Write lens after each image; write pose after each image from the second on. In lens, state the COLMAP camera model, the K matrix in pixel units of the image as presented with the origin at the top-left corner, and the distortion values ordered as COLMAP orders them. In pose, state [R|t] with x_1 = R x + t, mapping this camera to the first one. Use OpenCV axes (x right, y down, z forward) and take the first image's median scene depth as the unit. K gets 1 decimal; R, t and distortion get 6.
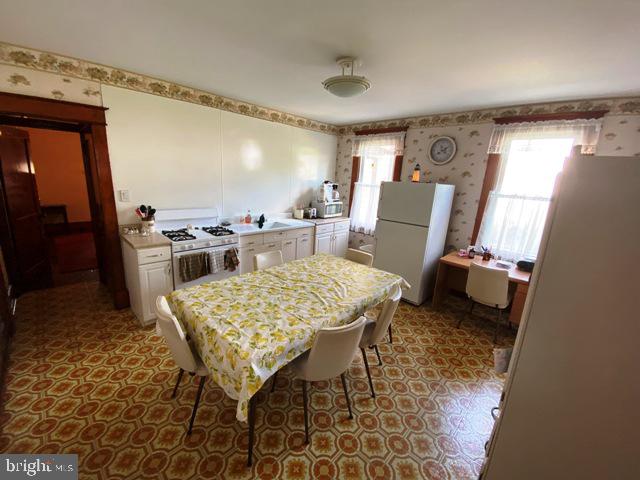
lens RADIAL K [[262.8, 0, 318.6], [0, 262.8, 242.7], [0, 0, 1]] dist [-0.019235, -0.001445]
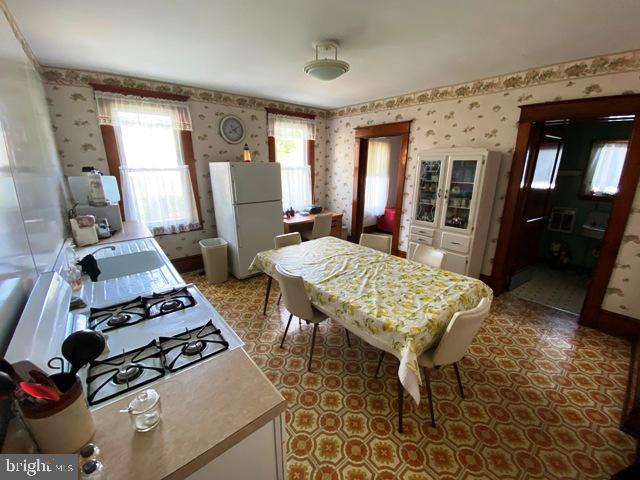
lens RADIAL K [[262.8, 0, 320.9], [0, 262.8, 238.4], [0, 0, 1]] dist [-0.019235, -0.001445]
pose [[0.097848, -0.323112, 0.941289, -0.979939], [0.237189, 0.926143, 0.293257, -0.270155], [-0.966523, 0.194569, 0.167260, 0.889554]]
